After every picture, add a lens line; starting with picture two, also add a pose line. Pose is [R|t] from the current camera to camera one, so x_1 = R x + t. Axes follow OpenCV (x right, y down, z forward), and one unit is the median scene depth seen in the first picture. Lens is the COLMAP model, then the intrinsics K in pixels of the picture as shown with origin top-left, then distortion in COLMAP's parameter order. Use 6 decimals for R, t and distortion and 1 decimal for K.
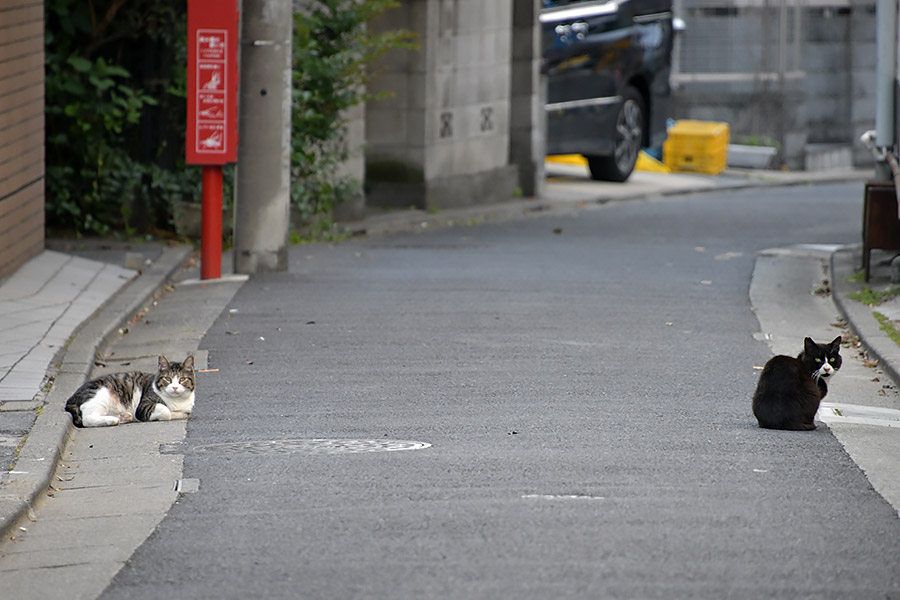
lens RADIAL K [[5336.1, 0, 450.0], [0, 5336.1, 300.0], [0, 0, 1]] dist [1.374201, 19.545005]
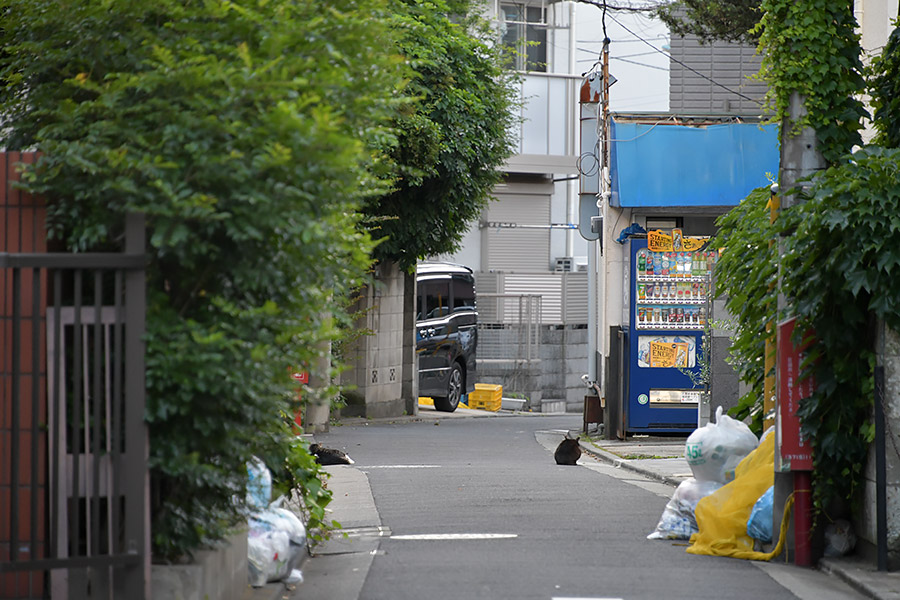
lens RADIAL K [[4538.6, 0, 450.0], [0, 4538.6, 300.0], [0, 0, 1]] dist [1.102956, 87.289250]
pose [[0.998315, 0.005794, 0.057734, -0.083399], [-0.002061, 0.997915, -0.064509, 0.057324], [-0.057987, 0.064281, 0.996246, -0.835720]]
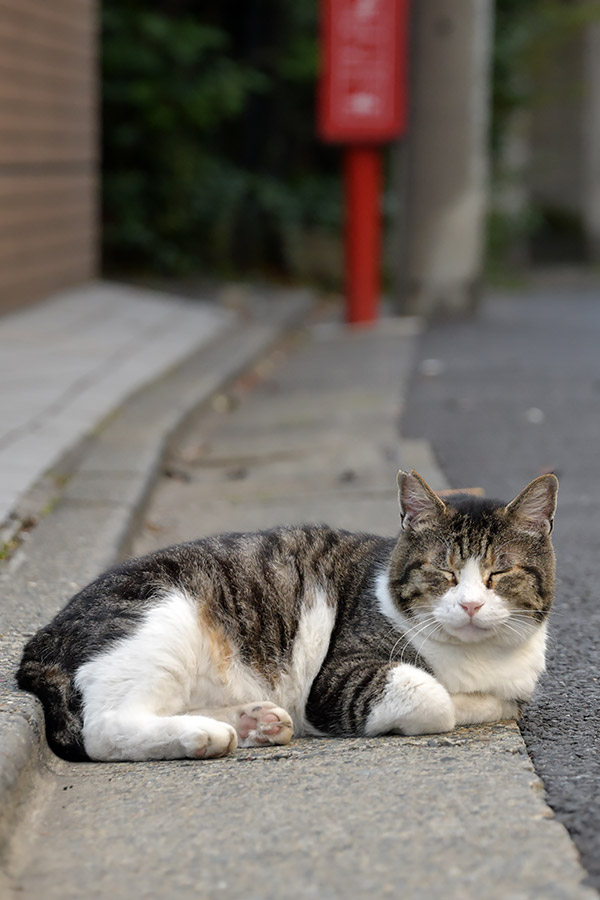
lens RADIAL K [[3440.8, 0, 300.0], [0, 3440.8, 450.0], [0, 0, 1]] dist [0.740782, 1.194044]
pose [[0.999446, 0.004641, -0.032970, -0.035248], [-0.004296, 0.999935, 0.010519, 0.005406], [0.033016, -0.010371, 0.999401, 0.554585]]
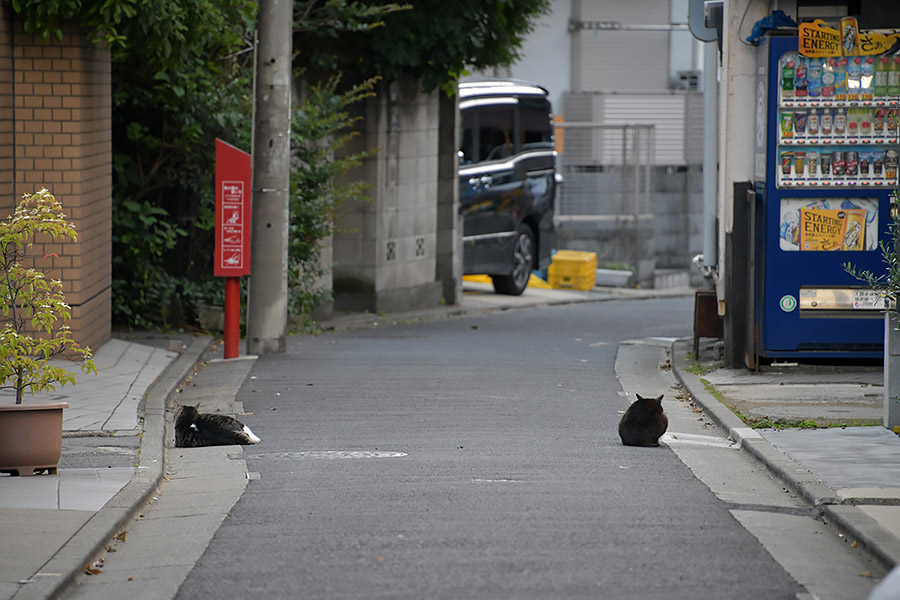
lens RADIAL K [[4538.6, 0, 450.0], [0, 4538.6, 300.0], [0, 0, 1]] dist [1.102956, 87.289250]
pose [[0.999784, 0.000830, 0.020782, -0.011171], [-0.000323, 0.999702, -0.024393, 0.009096], [-0.020796, 0.024381, 0.999486, -0.178026]]
